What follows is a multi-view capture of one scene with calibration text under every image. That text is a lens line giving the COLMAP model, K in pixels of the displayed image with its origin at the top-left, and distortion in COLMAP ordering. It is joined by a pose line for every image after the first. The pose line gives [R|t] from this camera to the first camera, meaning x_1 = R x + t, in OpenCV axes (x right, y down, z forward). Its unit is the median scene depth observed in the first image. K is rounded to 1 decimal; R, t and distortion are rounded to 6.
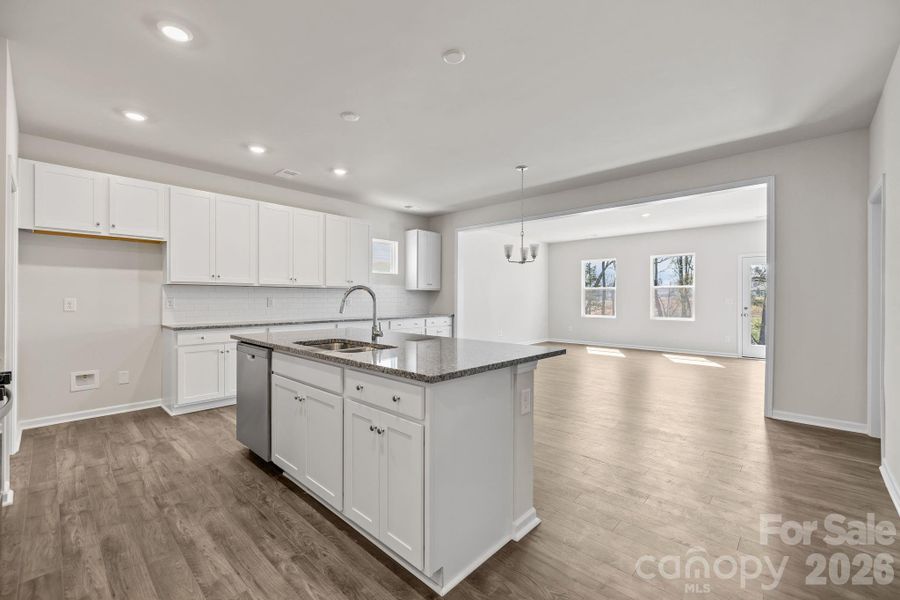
lens RADIAL K [[380.3, 0, 436.7], [0, 380.3, 297.4], [0, 0, 1]] dist [0.000351, 0.000001]
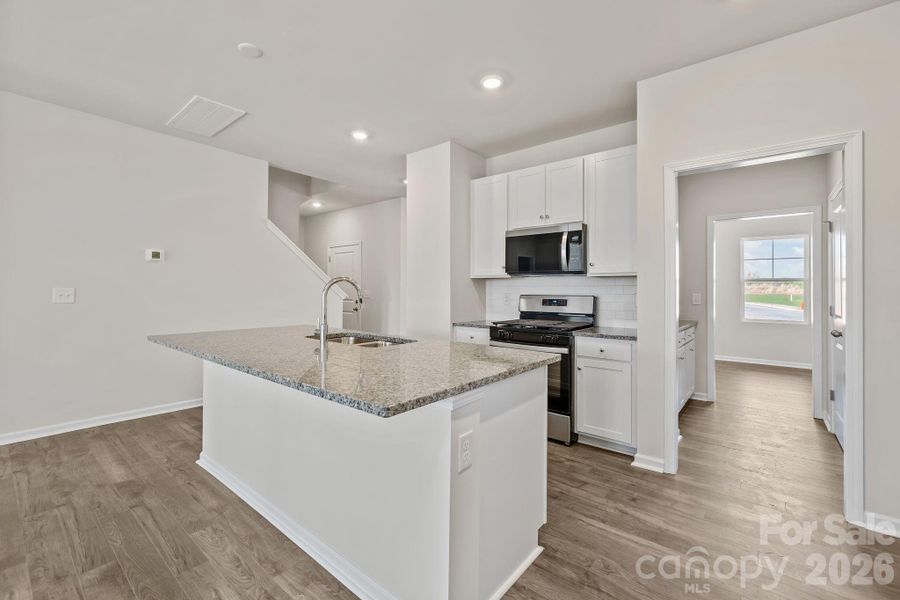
lens RADIAL K [[383.9, 0, 433.8], [0, 383.9, 285.5], [0, 0, 1]] dist [-0.000933, -0.000127]
pose [[-0.998187, -0.011301, -0.059114, -0.375862], [-0.010391, 0.999823, -0.015684, -0.000413], [0.059281, -0.015041, -0.998128, 1.993449]]
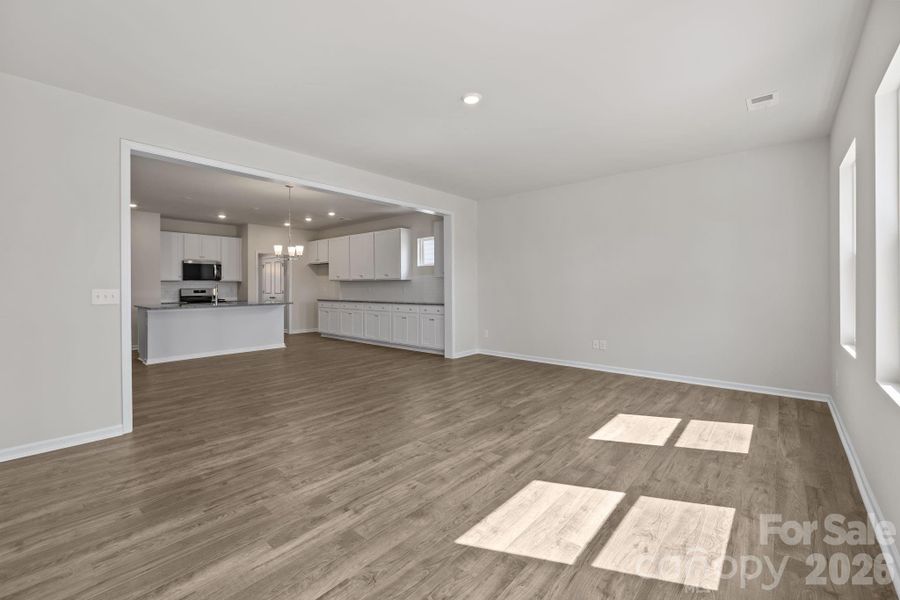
lens RADIAL K [[383.9, 0, 433.8], [0, 383.9, 285.5], [0, 0, 1]] dist [-0.000933, -0.000127]
pose [[0.029502, -0.004709, -0.999554, 2.763273], [0.006442, 0.999969, -0.004521, 0.010756], [0.999544, -0.006305, 0.029531, 2.624224]]
